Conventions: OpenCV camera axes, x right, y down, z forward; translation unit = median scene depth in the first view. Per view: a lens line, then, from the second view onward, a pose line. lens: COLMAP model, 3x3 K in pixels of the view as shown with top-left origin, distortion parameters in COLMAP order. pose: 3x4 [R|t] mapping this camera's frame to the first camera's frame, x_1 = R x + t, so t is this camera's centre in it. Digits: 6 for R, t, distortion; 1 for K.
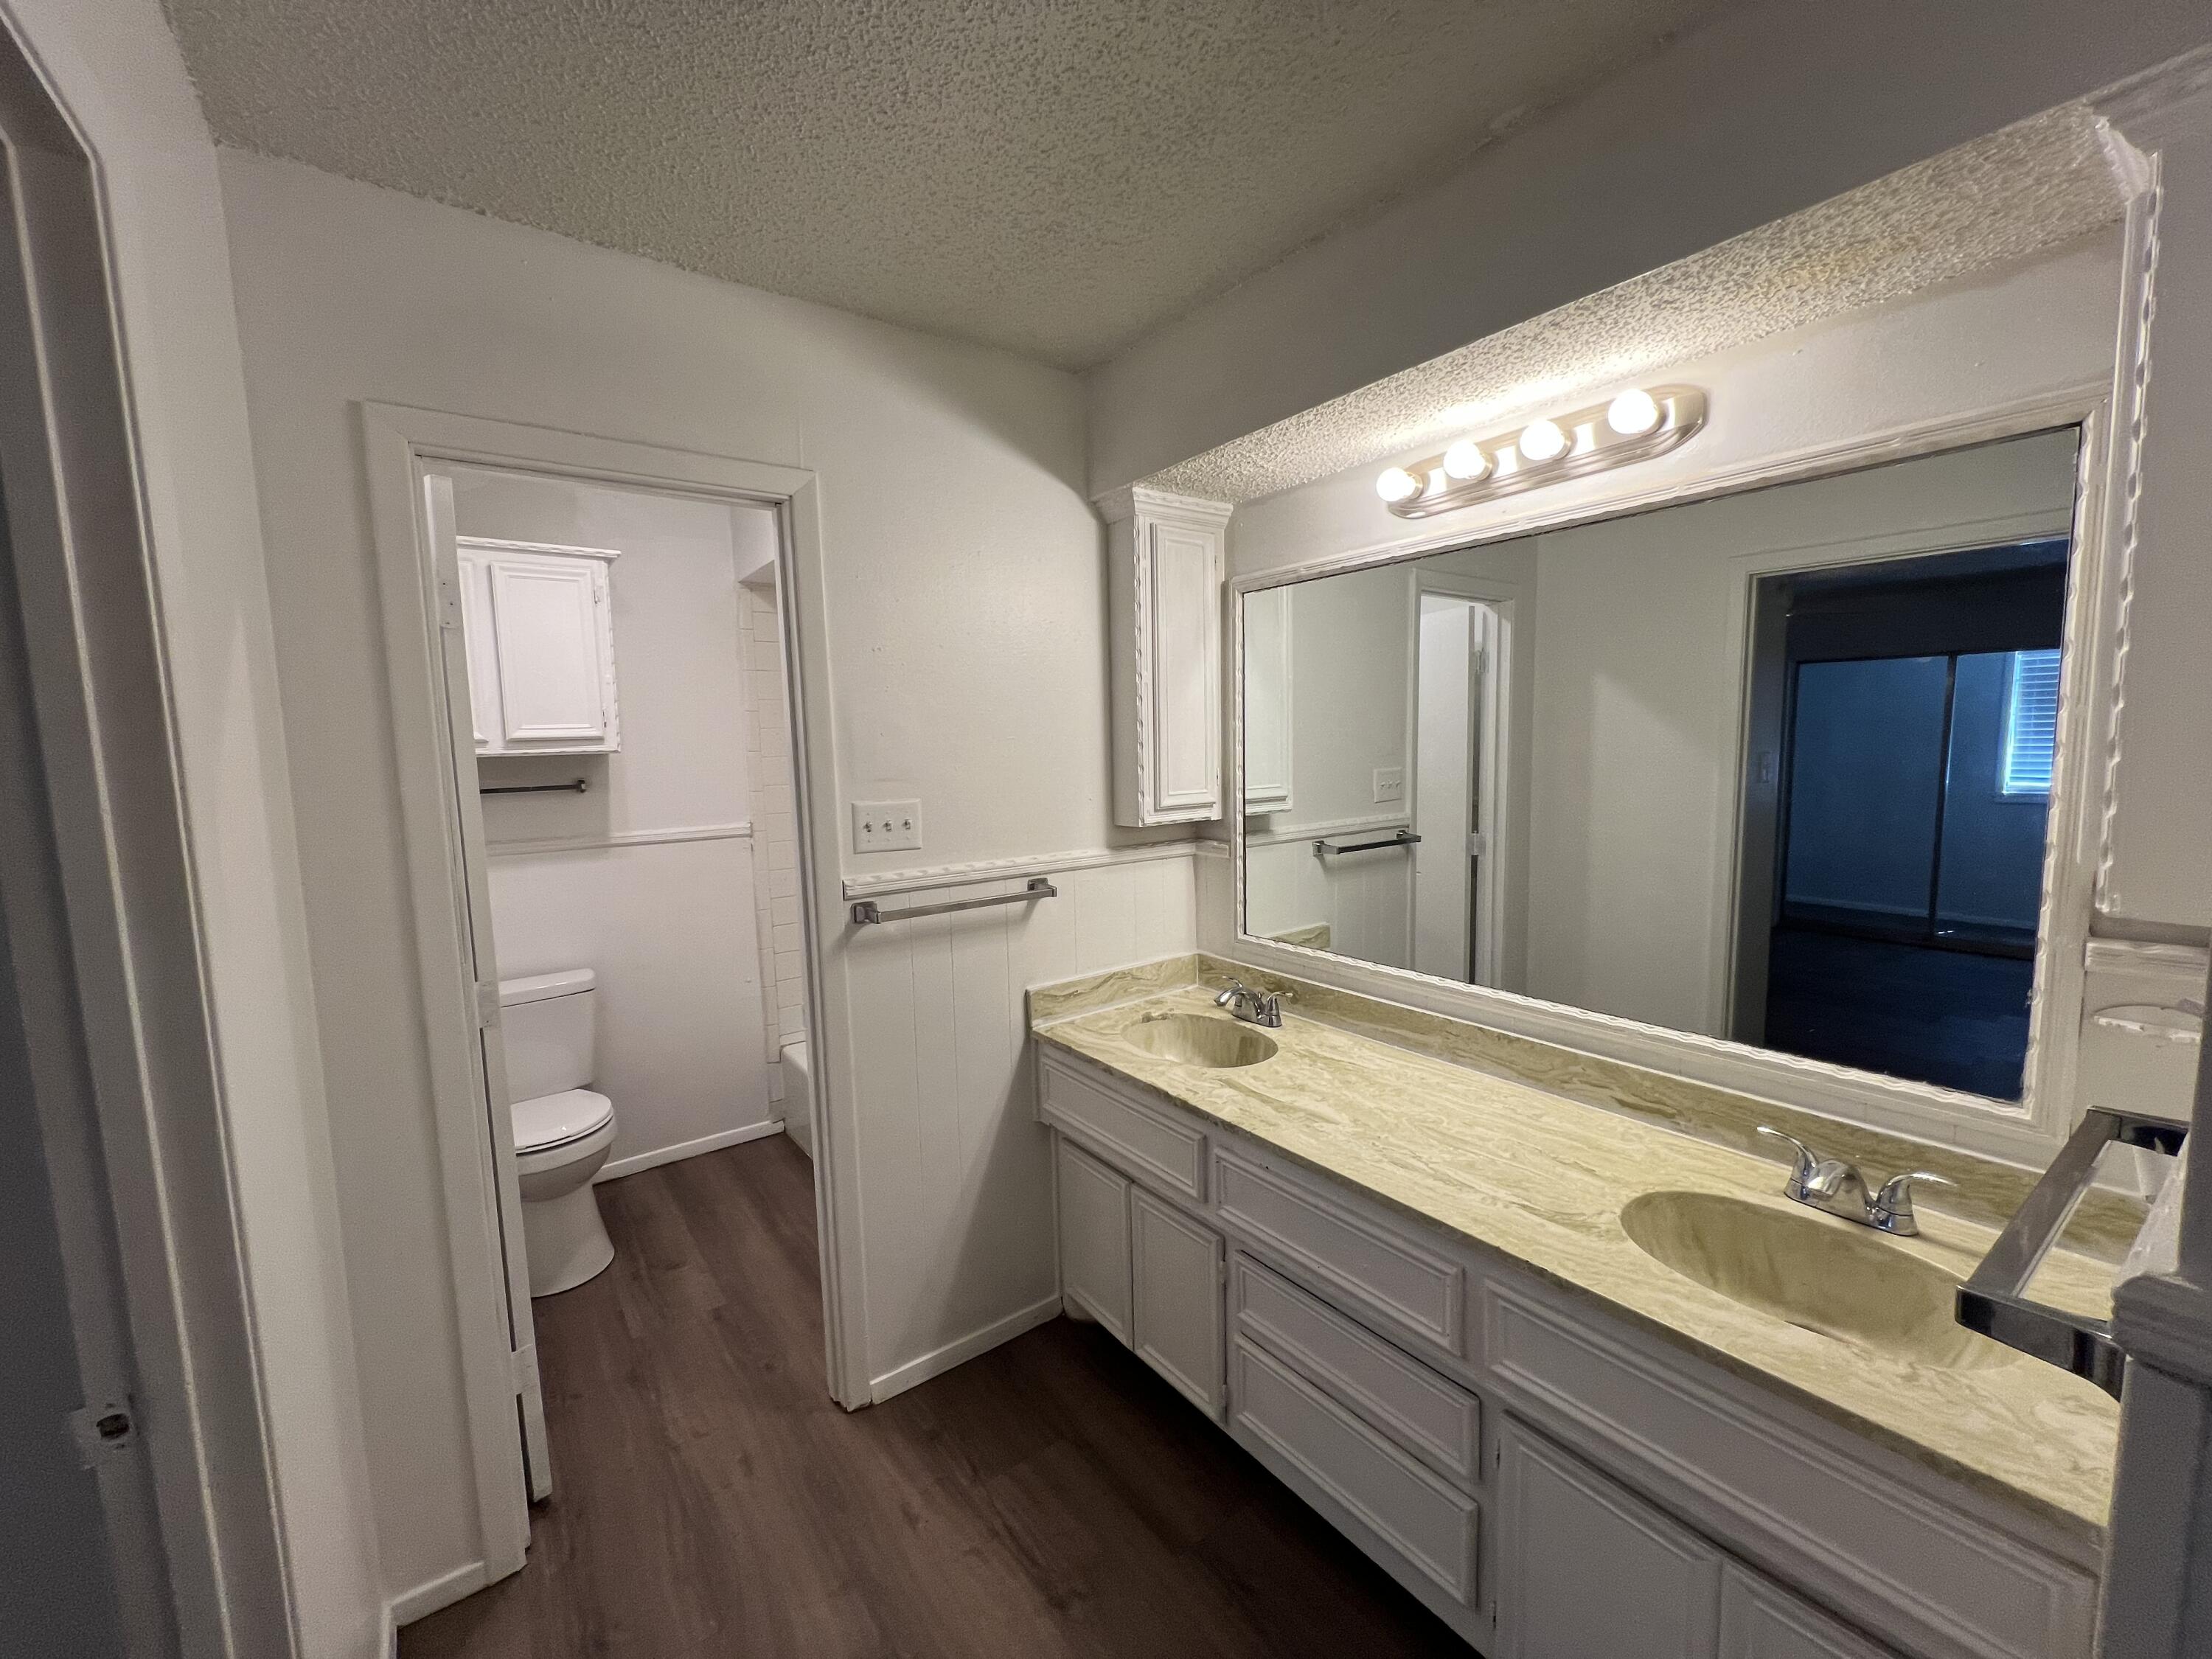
lens RADIAL K [[893.0, 0, 1096.3], [0, 893.0, 831.7], [0, 0, 1]] dist [-0.001899, 0.000121]
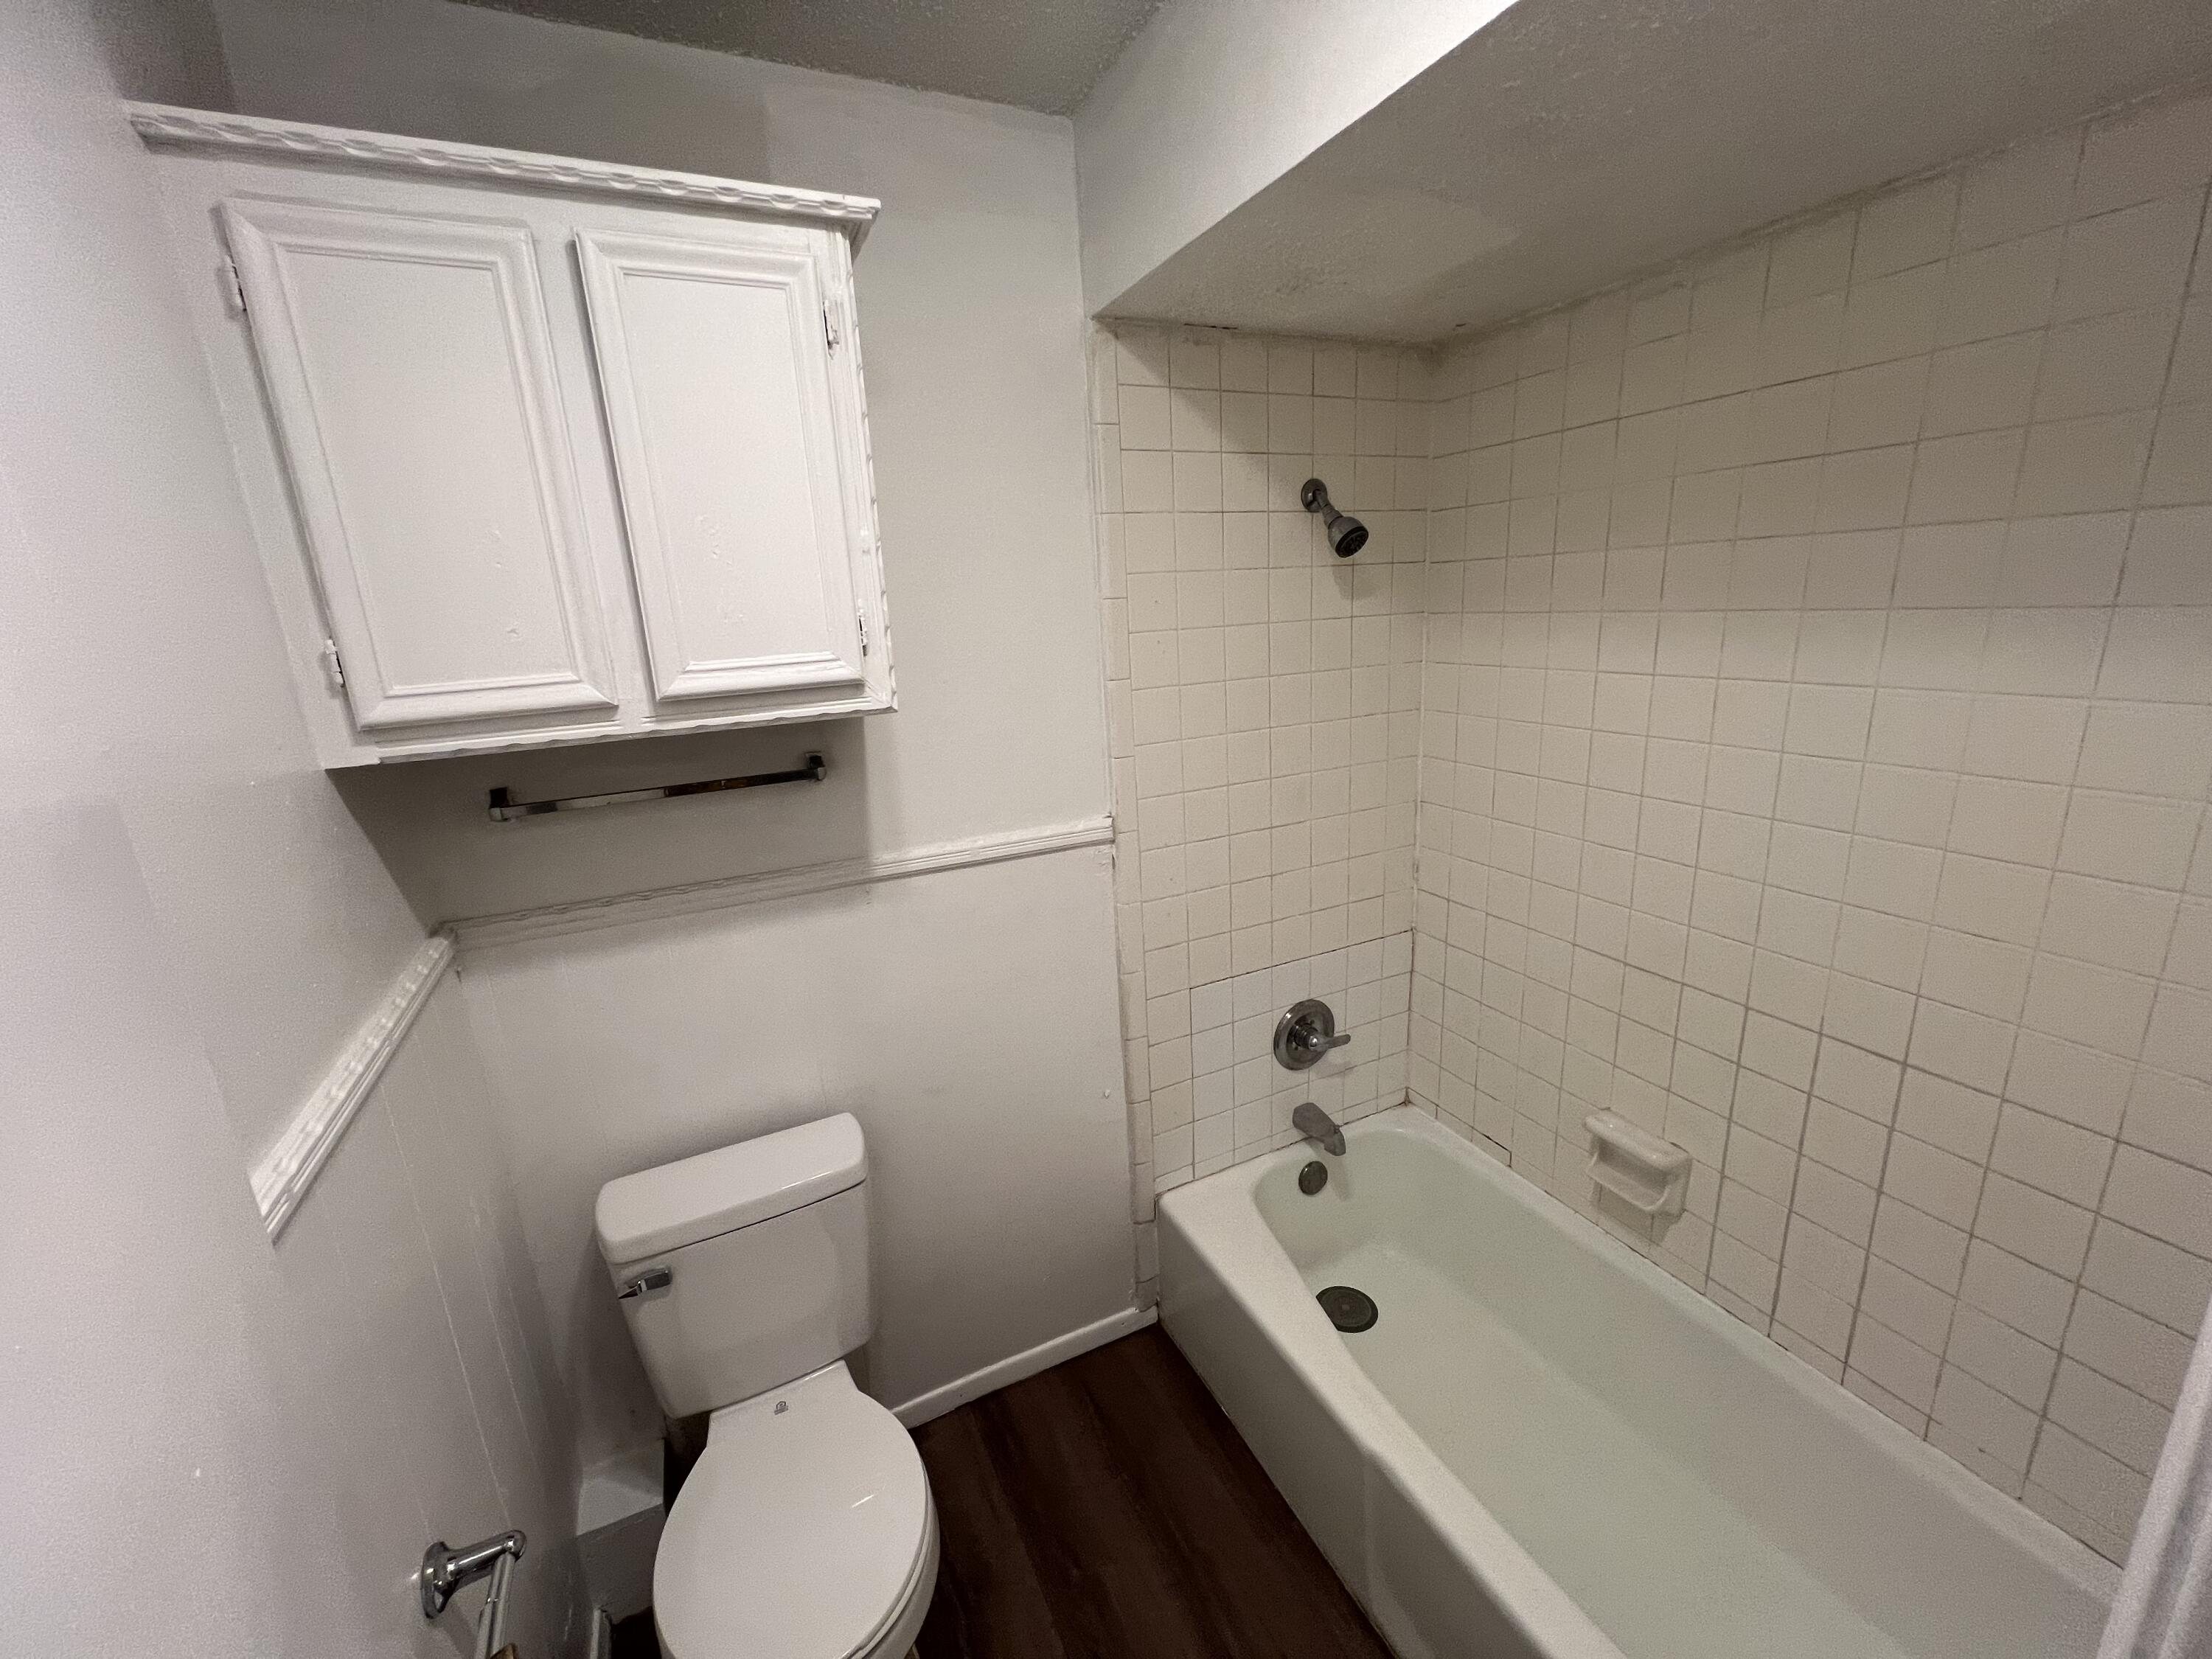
lens RADIAL K [[893.0, 0, 1095.8], [0, 893.0, 834.4], [0, 0, 1]] dist [-0.001899, 0.000121]
pose [[0.981193, 0.020779, -0.191909, -0.330659], [0.010121, 0.987284, 0.158645, -0.092686], [0.192765, -0.157603, 0.968506, 0.547397]]
